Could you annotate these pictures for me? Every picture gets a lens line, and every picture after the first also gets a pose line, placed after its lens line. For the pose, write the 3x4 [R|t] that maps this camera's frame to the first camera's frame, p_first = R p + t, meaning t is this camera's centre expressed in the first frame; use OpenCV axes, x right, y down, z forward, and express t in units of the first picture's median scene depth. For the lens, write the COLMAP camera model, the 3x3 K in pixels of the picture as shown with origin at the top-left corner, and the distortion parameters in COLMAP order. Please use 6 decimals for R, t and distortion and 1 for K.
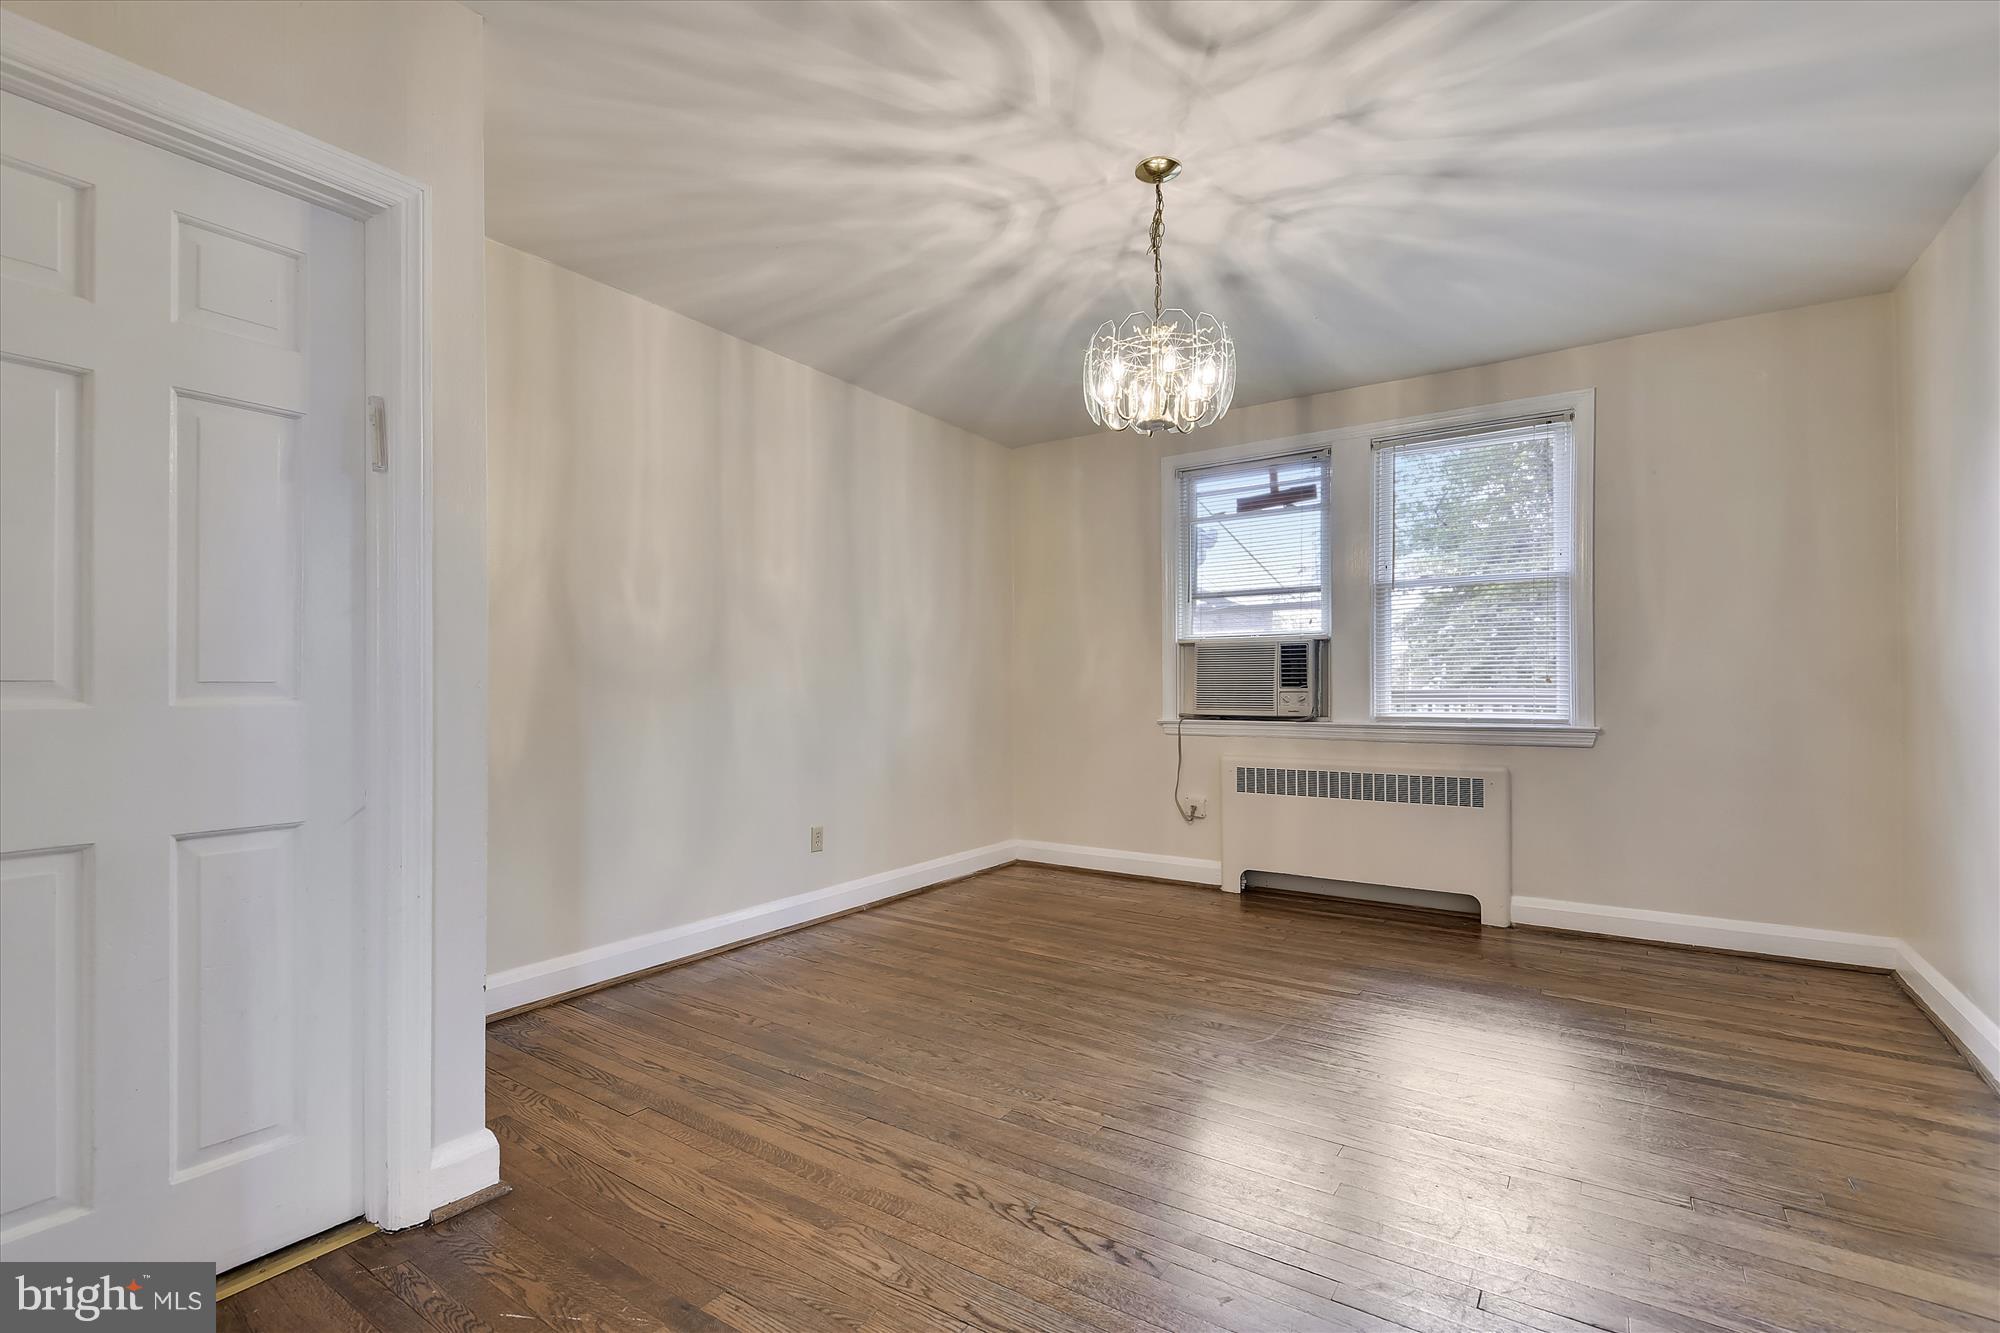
lens RADIAL K [[910.4, 0, 1002.5], [0, 910.4, 691.1], [0, 0, 1]] dist [0.000386, -0.000138]
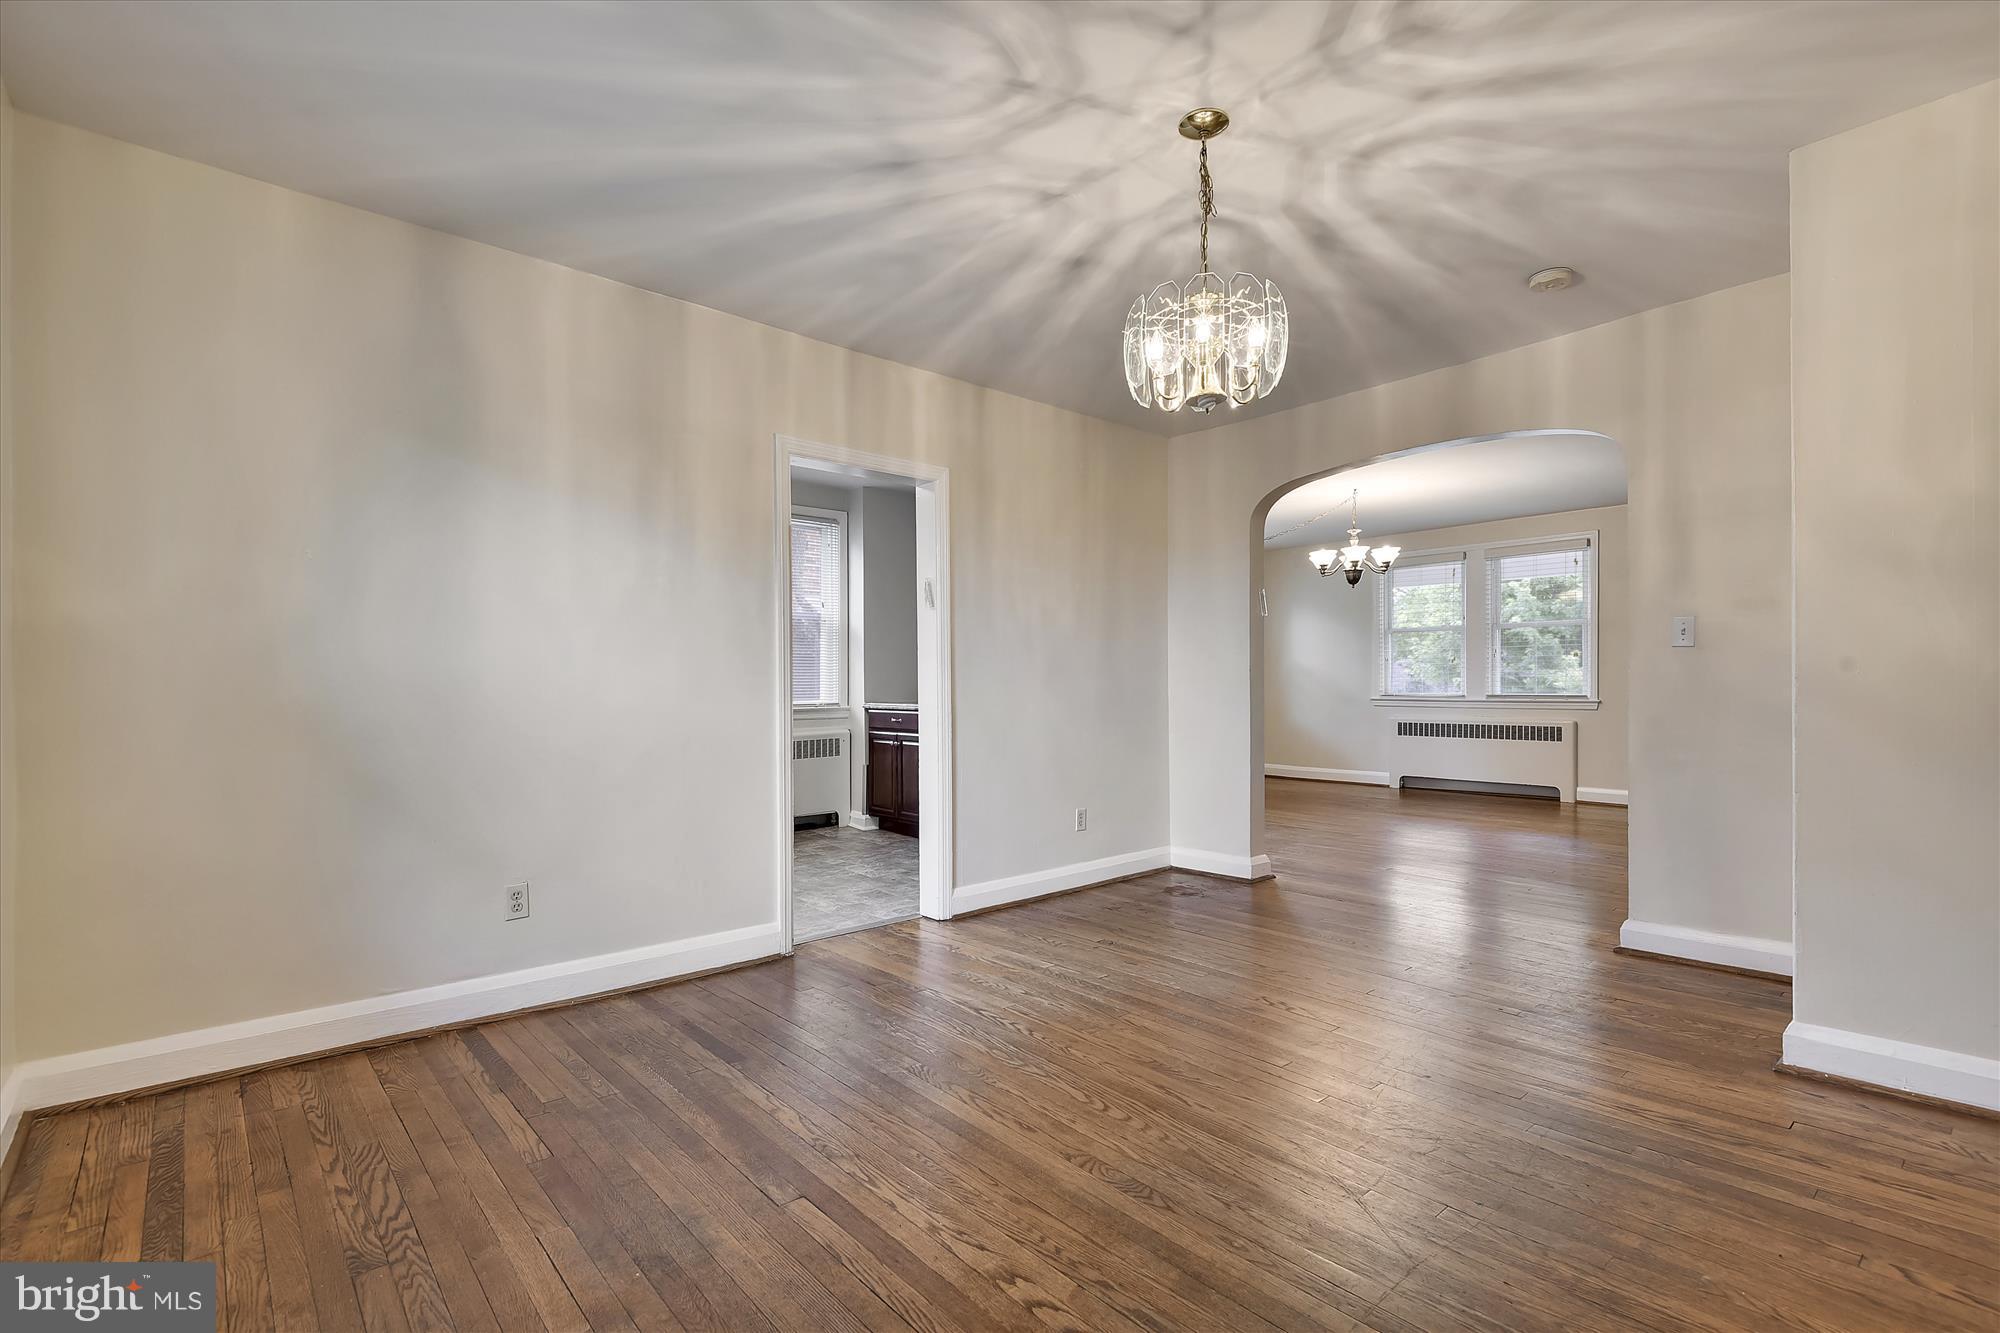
lens RADIAL K [[910.4, 0, 1002.5], [0, 910.4, 691.1], [0, 0, 1]] dist [0.000386, -0.000138]
pose [[-0.965379, 0.007208, 0.260751, 0.128623], [0.010387, 0.999888, 0.010819, -0.008121], [-0.260644, 0.013153, -0.965345, 1.917053]]
